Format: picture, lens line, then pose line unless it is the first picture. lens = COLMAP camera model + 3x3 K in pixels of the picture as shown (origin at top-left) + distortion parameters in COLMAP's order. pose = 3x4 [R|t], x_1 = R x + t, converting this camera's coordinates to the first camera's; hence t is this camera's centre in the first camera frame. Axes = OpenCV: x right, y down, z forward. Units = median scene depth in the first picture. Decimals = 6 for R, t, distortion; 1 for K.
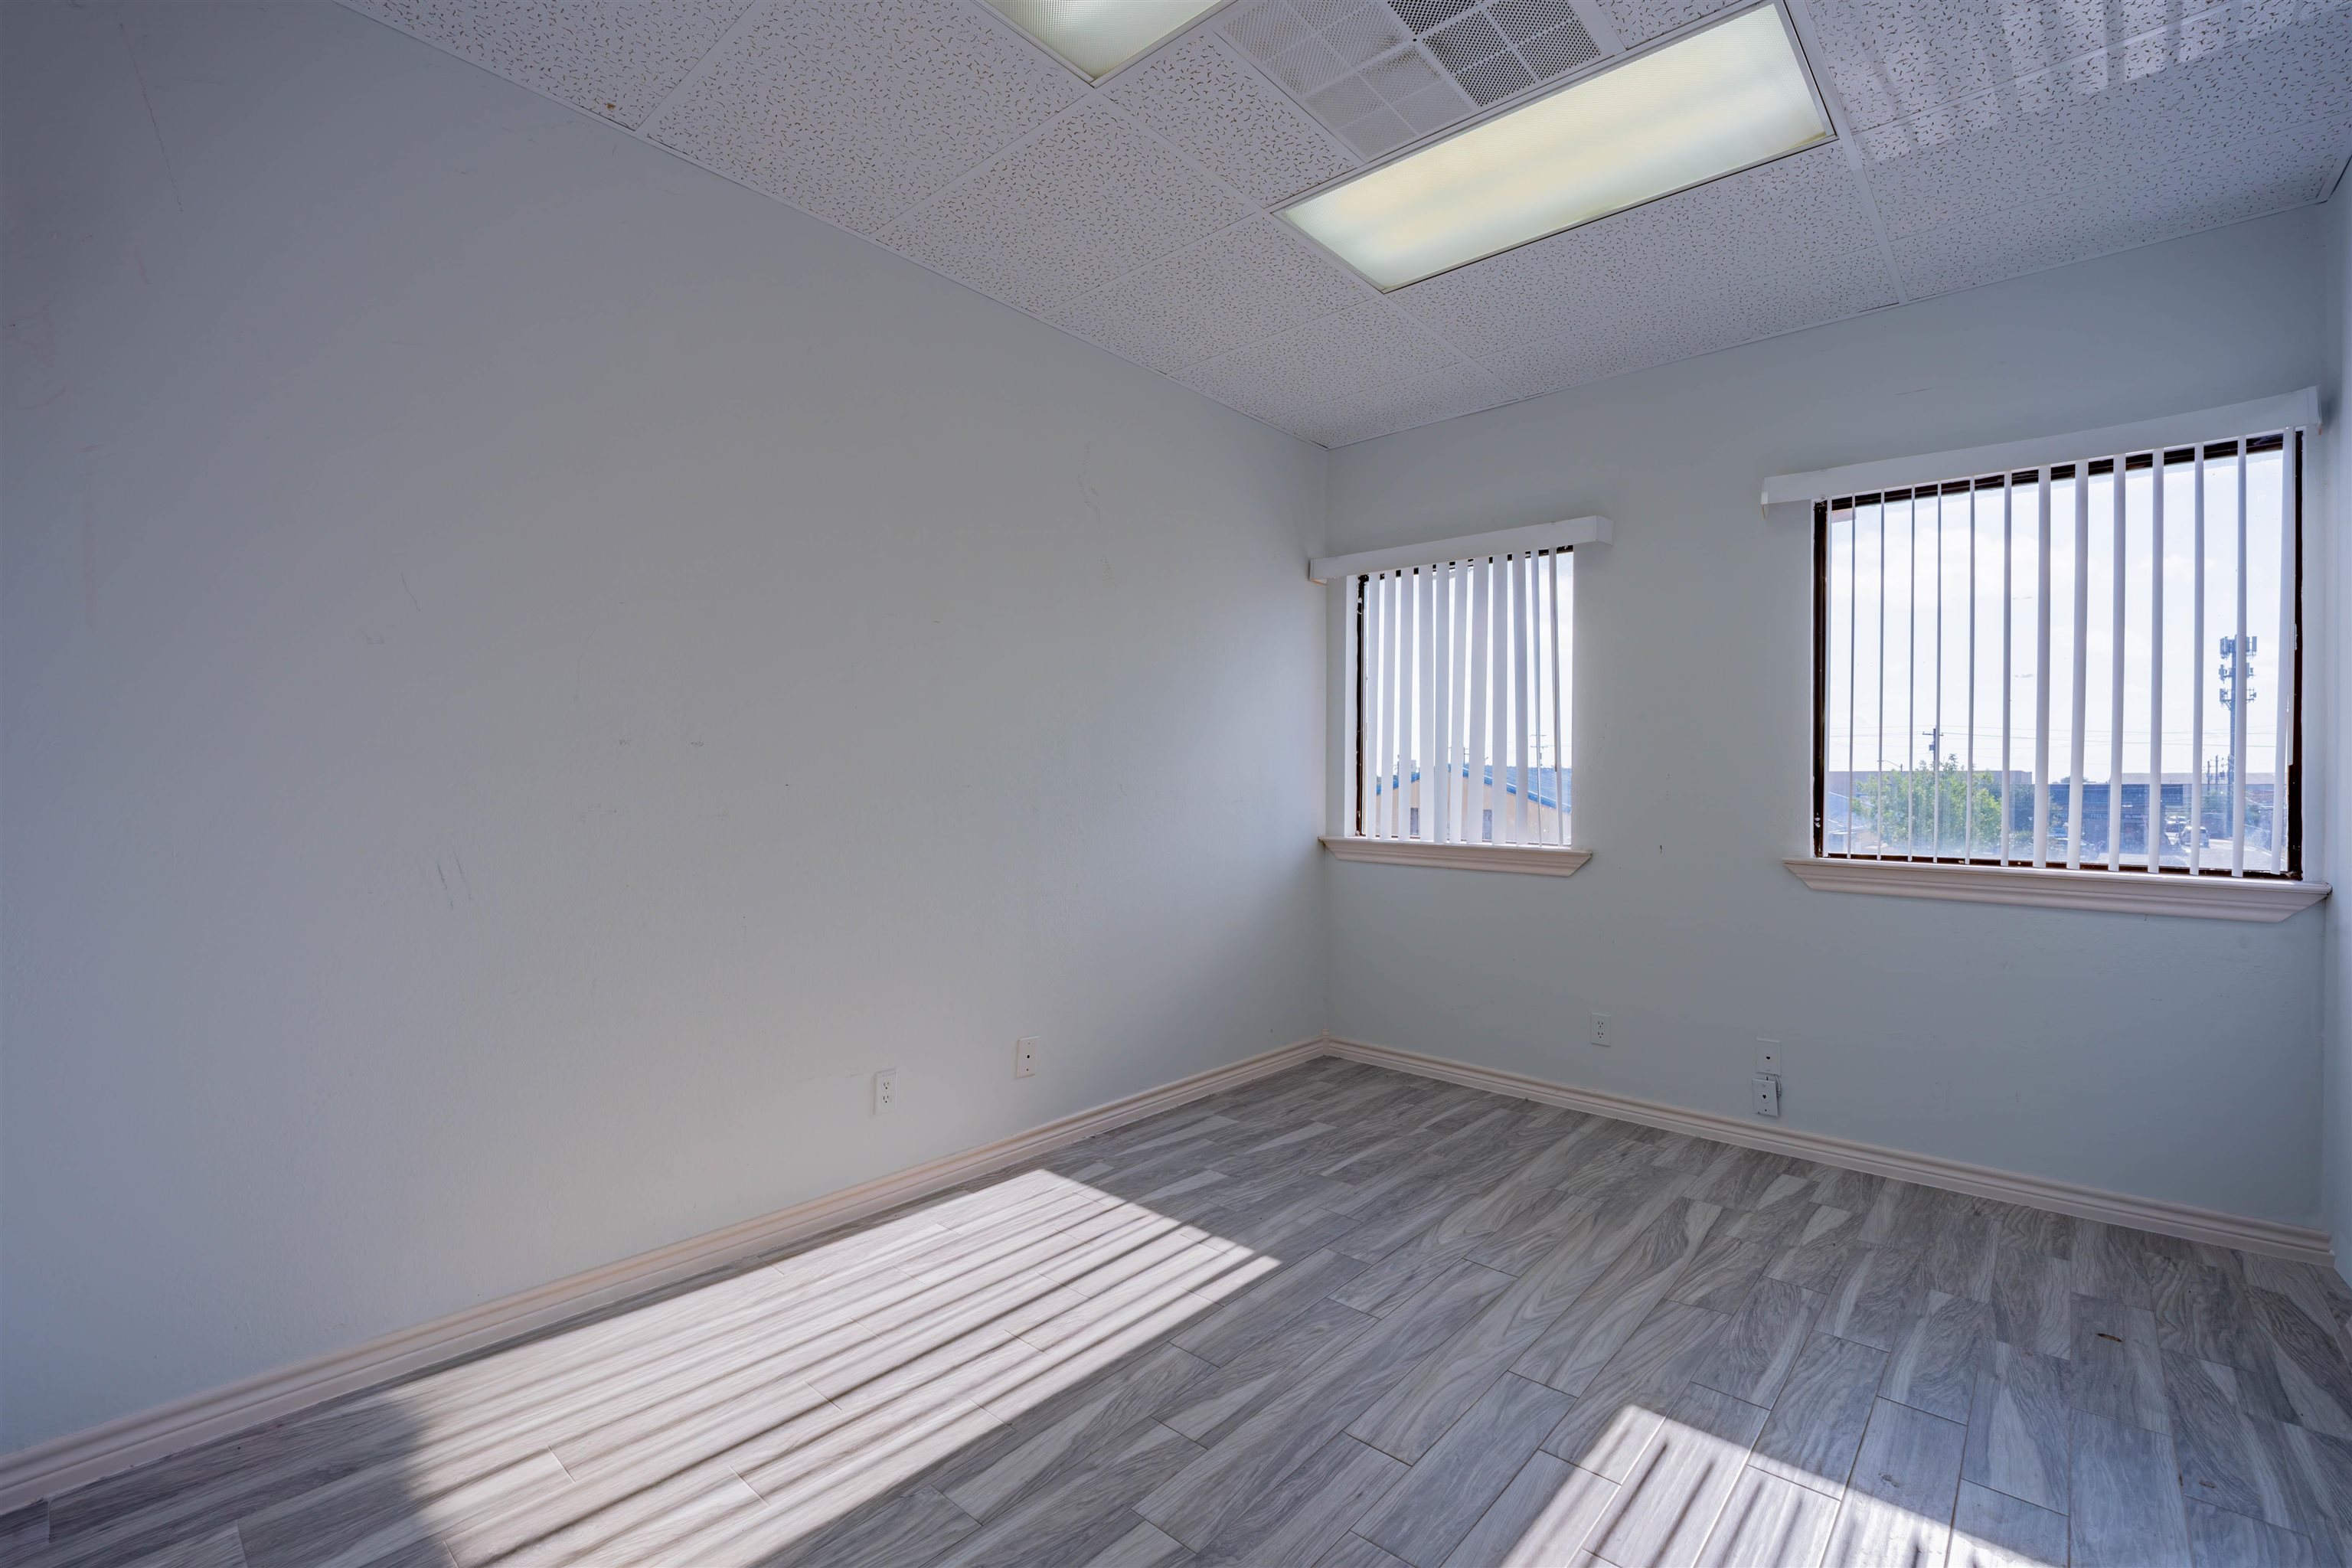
lens RADIAL K [[1008.2, 0, 1181.9], [0, 1008.2, 793.5], [0, 0, 1]] dist [-0.006233, -0.005088]
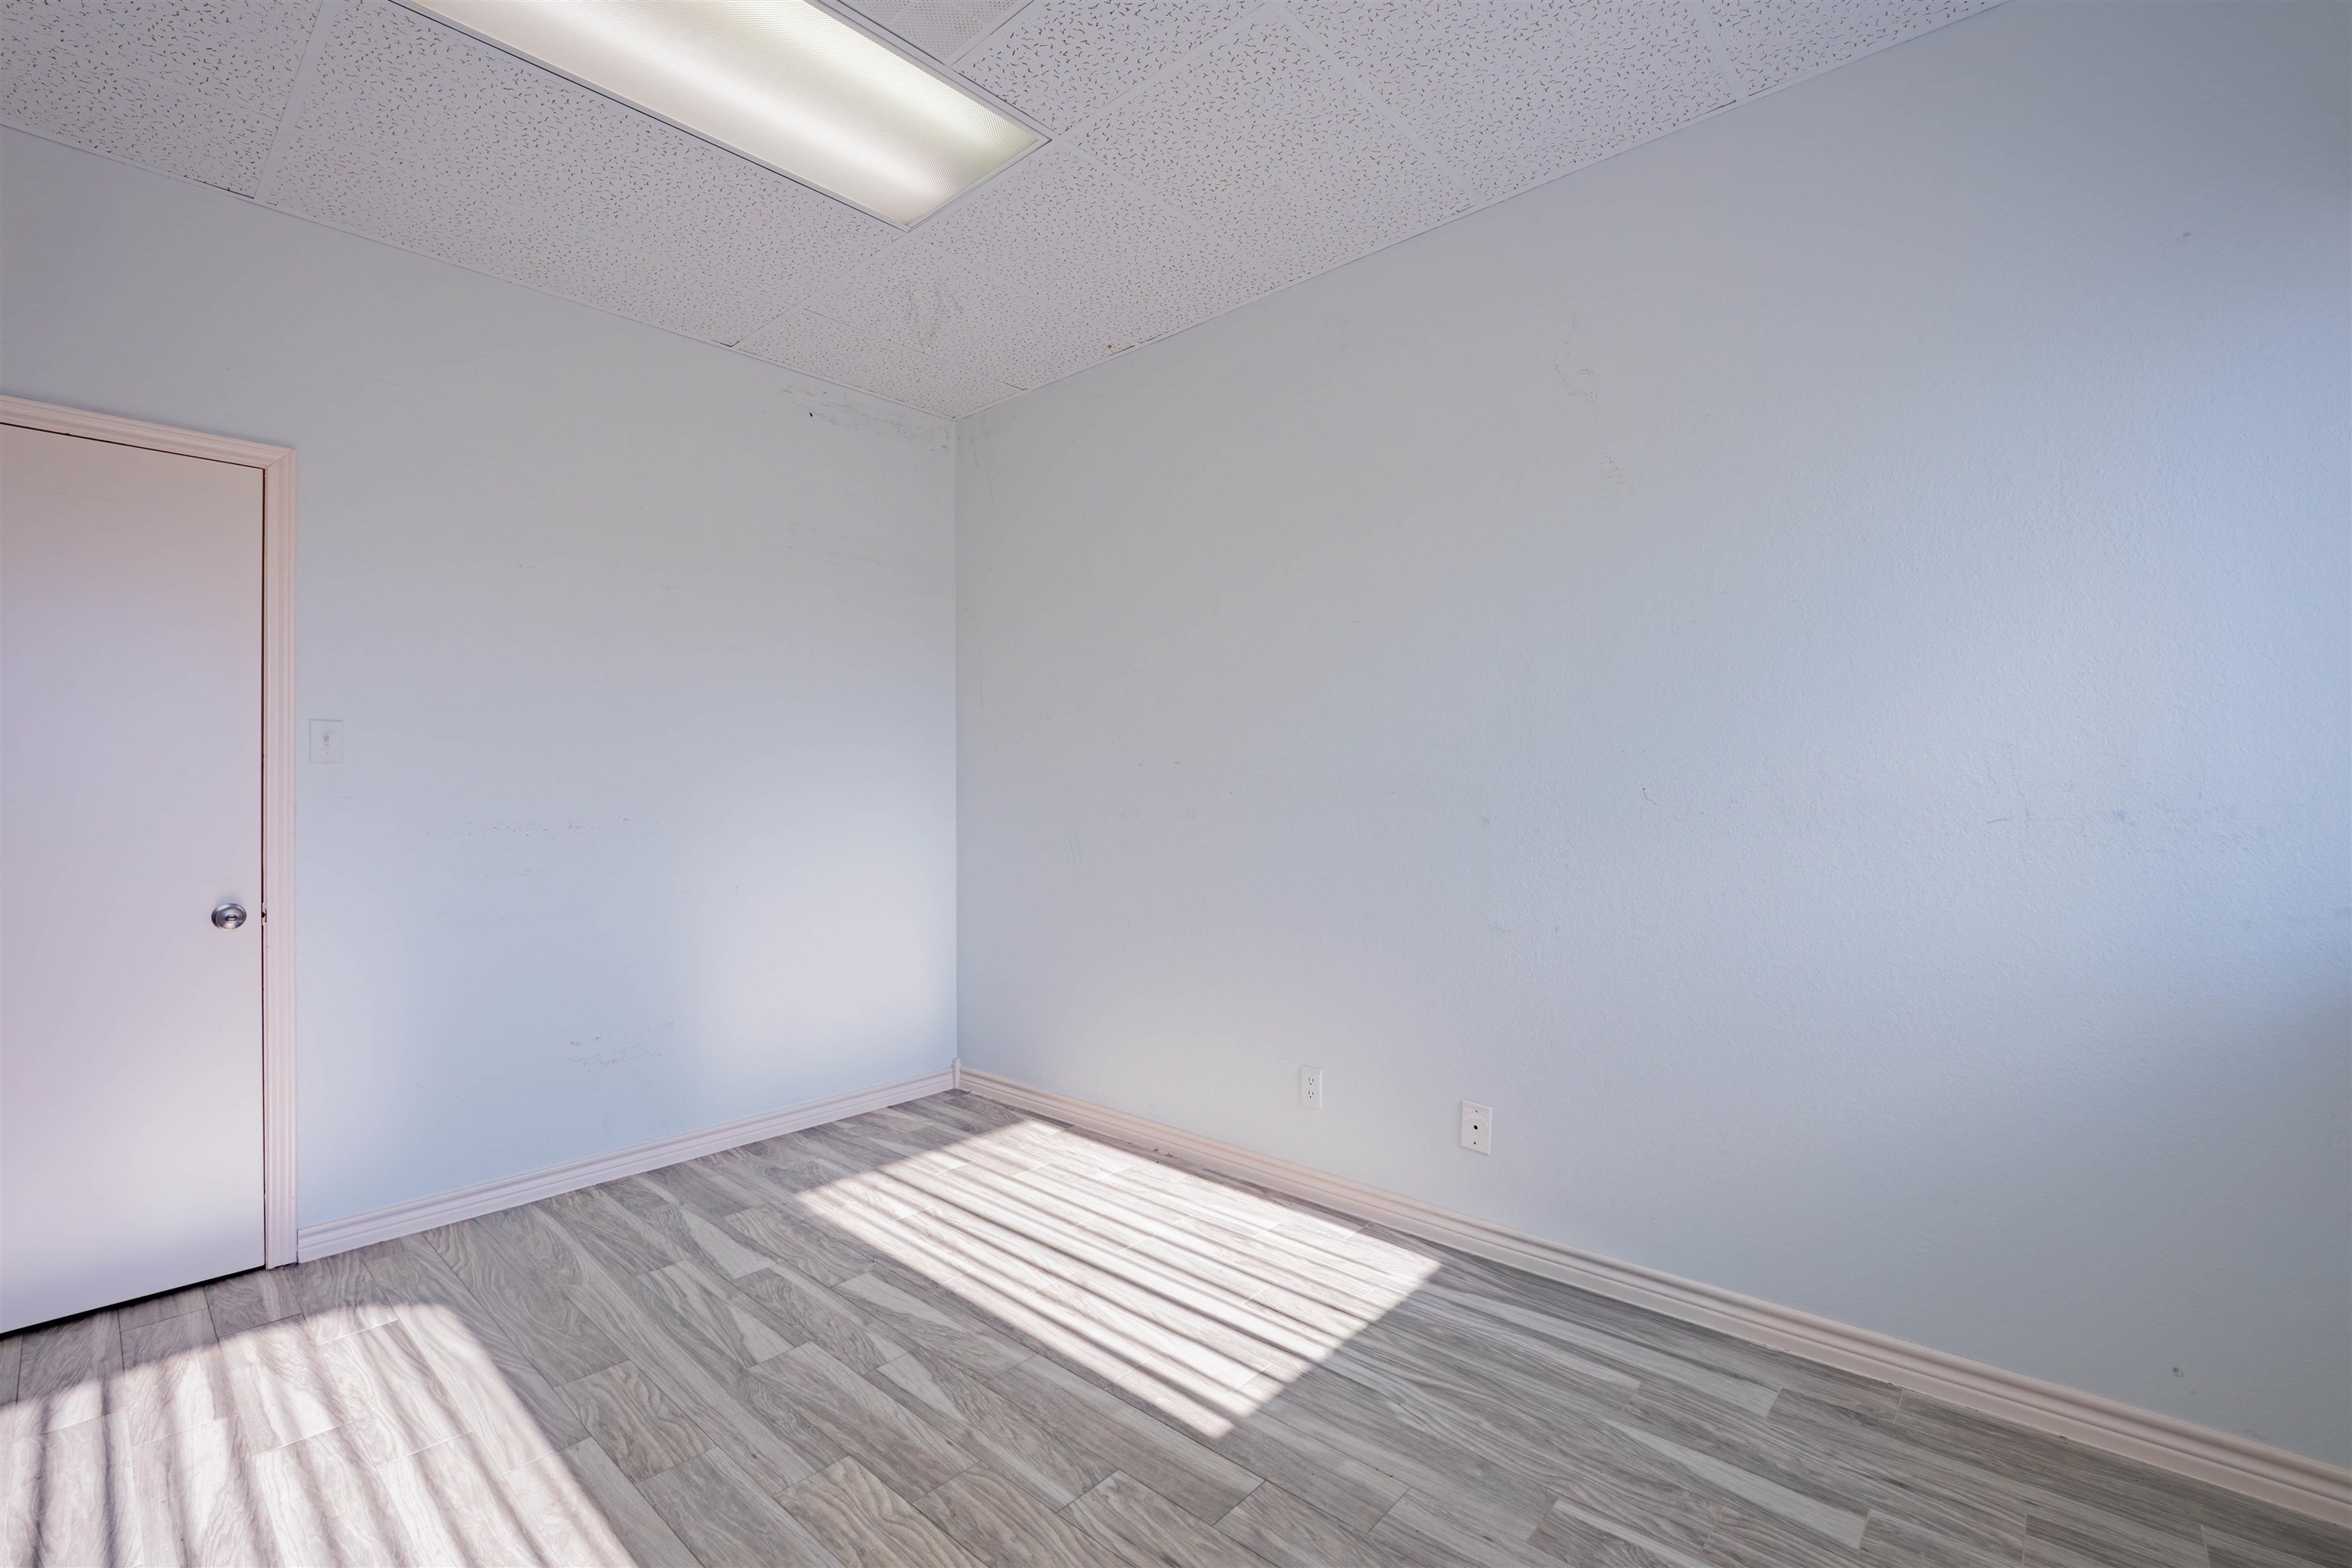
lens RADIAL K [[1008.2, 0, 1172.6], [0, 1008.2, 781.7], [0, 0, 1]] dist [-0.006233, -0.005088]
pose [[0.006517, -0.007035, -0.999954, 0.832179], [-0.006907, 0.999951, -0.007080, -0.010690], [0.999955, 0.006953, 0.006468, 0.951845]]
